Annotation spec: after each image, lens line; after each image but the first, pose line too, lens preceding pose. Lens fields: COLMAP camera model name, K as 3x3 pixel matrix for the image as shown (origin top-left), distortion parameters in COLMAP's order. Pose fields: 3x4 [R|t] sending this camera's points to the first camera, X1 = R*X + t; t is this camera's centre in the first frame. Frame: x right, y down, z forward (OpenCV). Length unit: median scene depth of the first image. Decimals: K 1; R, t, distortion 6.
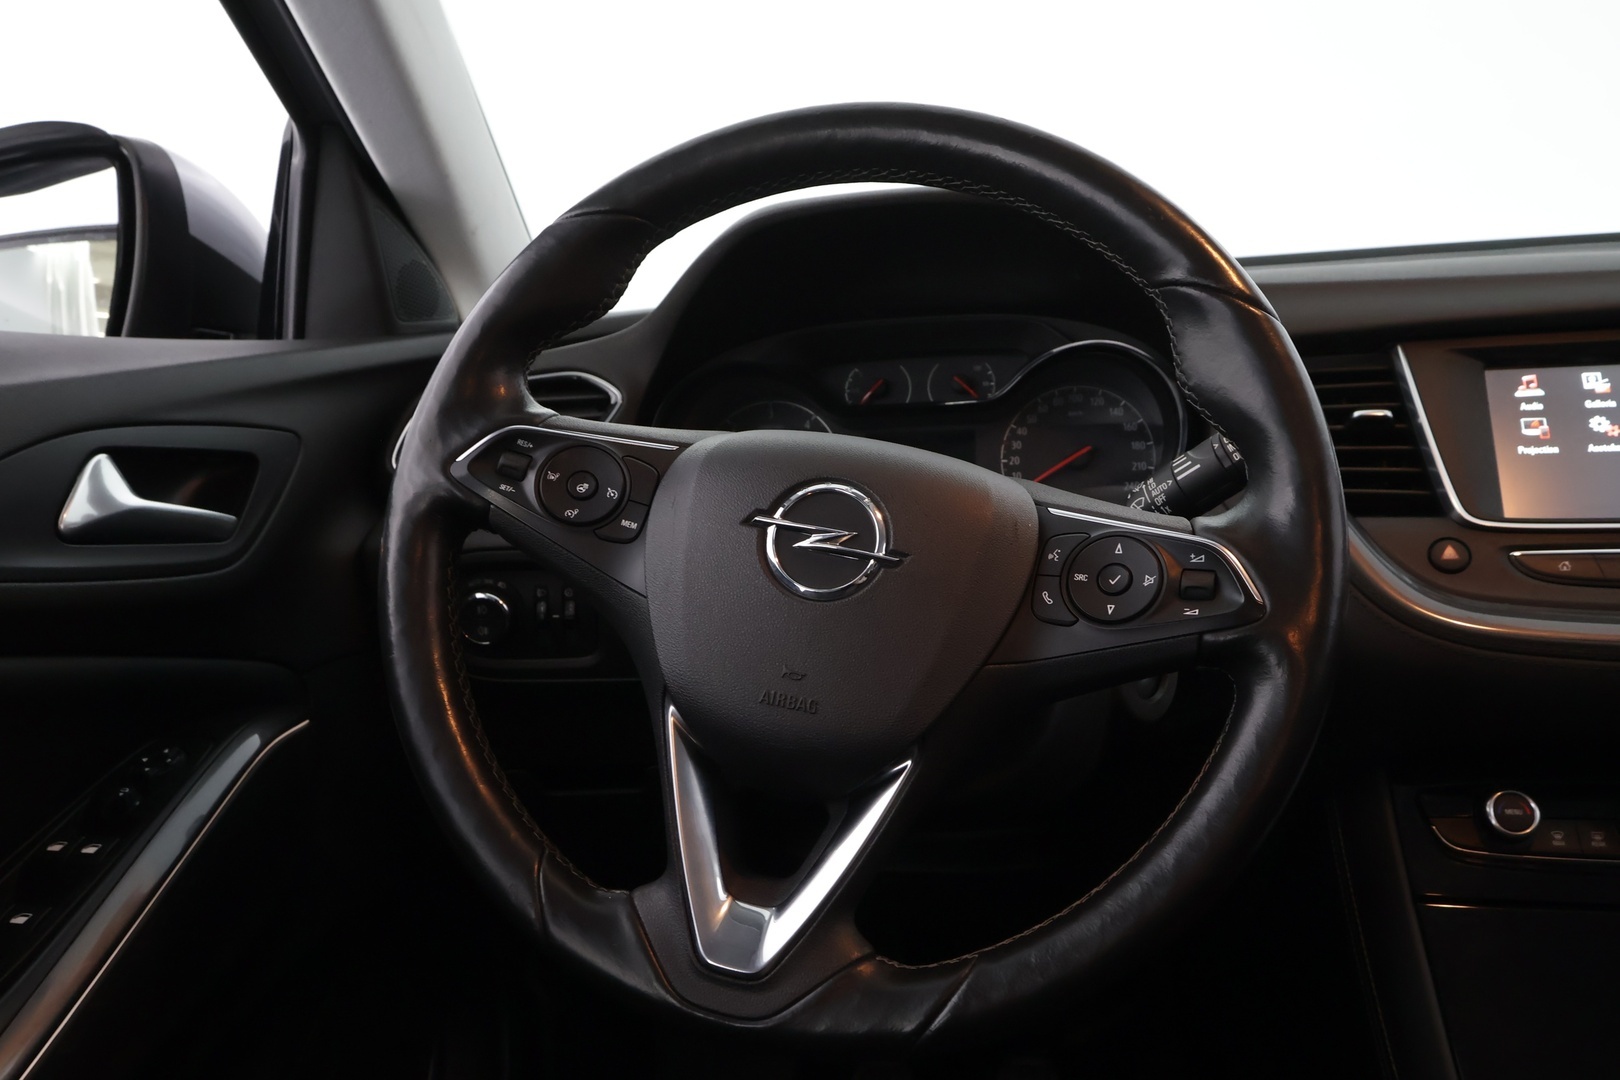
lens RADIAL K [[1323.5, 0, 808.8], [0, 1323.5, 533.3], [0, 0, 1]] dist [0.010440, 0.006601]
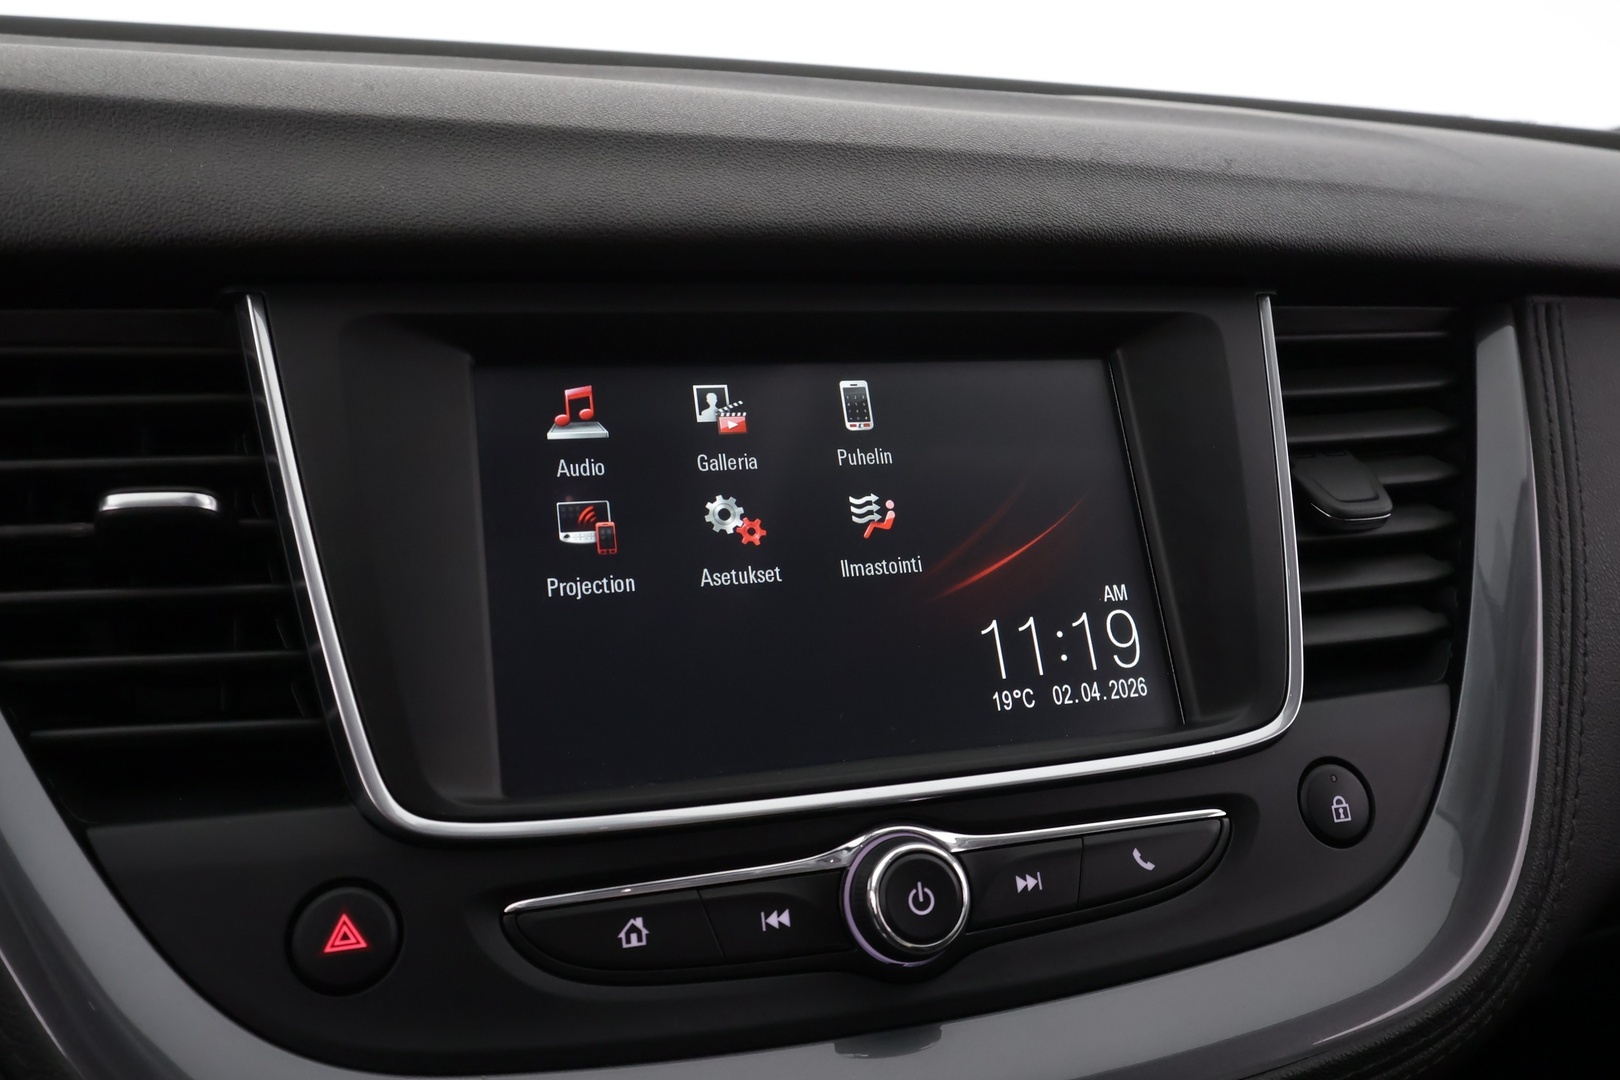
lens RADIAL K [[1323.5, 0, 808.1], [0, 1323.5, 537.2], [0, 0, 1]] dist [0.010440, 0.006601]
pose [[0.860366, -0.068369, 0.505070, 0.531015], [0.004248, 0.991890, 0.127031, -0.167706], [-0.509658, -0.107148, 0.853679, 0.822836]]
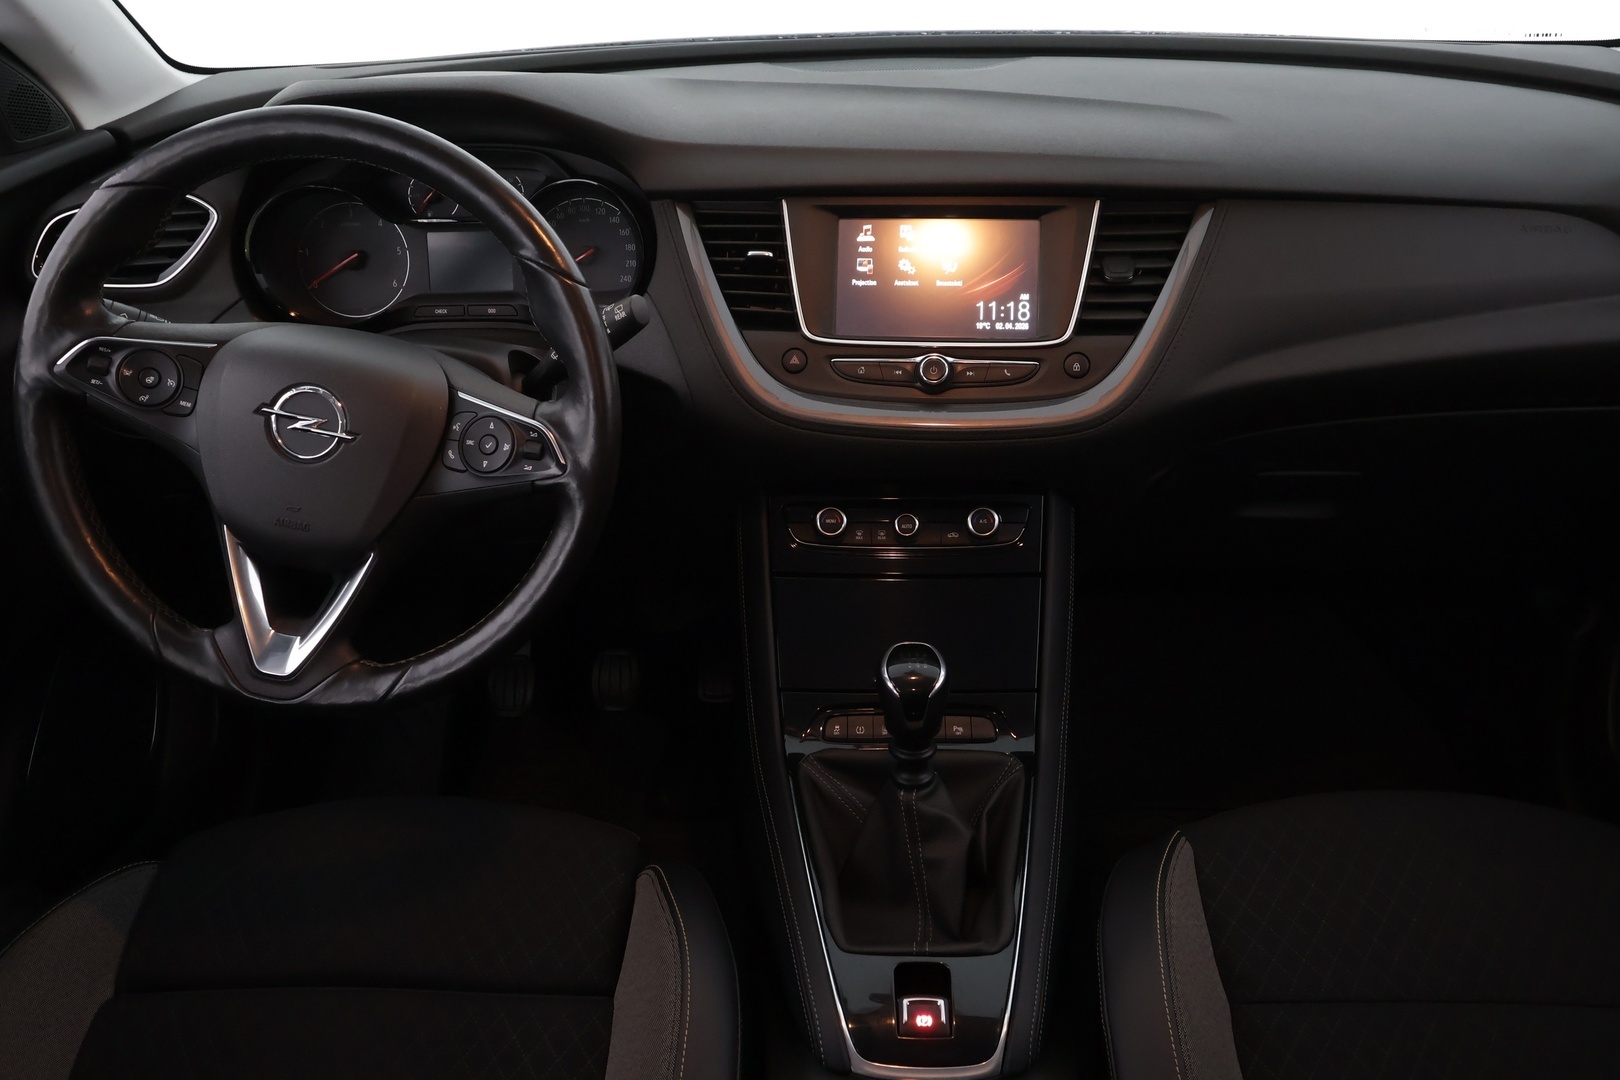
lens RADIAL K [[1323.5, 0, 814.2], [0, 1323.5, 540.4], [0, 0, 1]] dist [0.010440, 0.006601]
pose [[0.988069, -0.043750, 0.147669, 0.347525], [-0.008797, 0.941207, 0.337715, -0.379593], [-0.153762, -0.334985, 0.929593, -0.594539]]
